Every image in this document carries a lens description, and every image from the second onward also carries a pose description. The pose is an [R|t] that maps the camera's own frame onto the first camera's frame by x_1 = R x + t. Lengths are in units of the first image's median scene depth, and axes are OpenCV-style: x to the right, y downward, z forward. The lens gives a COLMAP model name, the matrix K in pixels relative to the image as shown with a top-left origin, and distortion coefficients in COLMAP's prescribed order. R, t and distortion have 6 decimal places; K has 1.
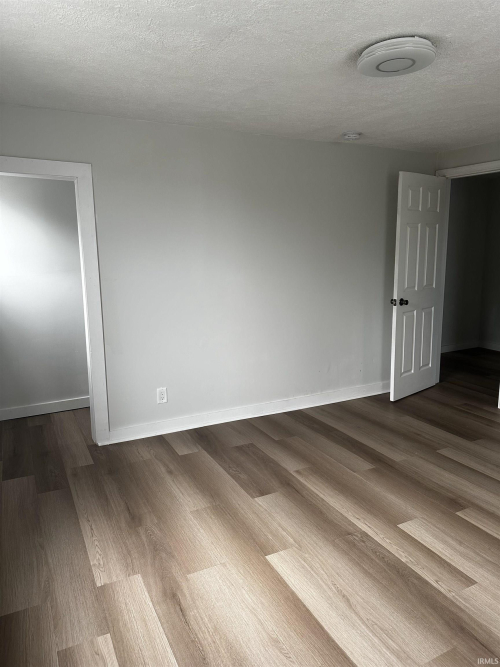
lens RADIAL K [[466.6, 0, 250.0], [0, 466.6, 333.5], [0, 0, 1]] dist [-0.002622, -0.002197]
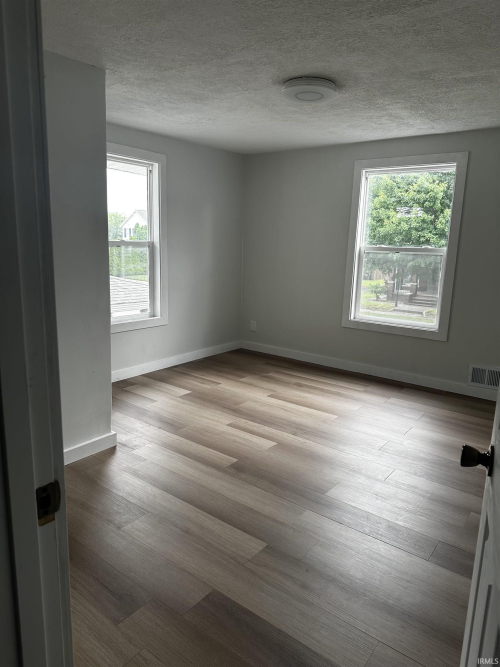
lens RADIAL K [[466.6, 0, 250.0], [0, 466.6, 333.5], [0, 0, 1]] dist [-0.002622, -0.002197]
pose [[-0.902547, 0.073860, -0.424209, 0.962535], [-0.086518, 0.933980, 0.346694, -0.350096], [0.421809, 0.349609, -0.836571, 2.041681]]
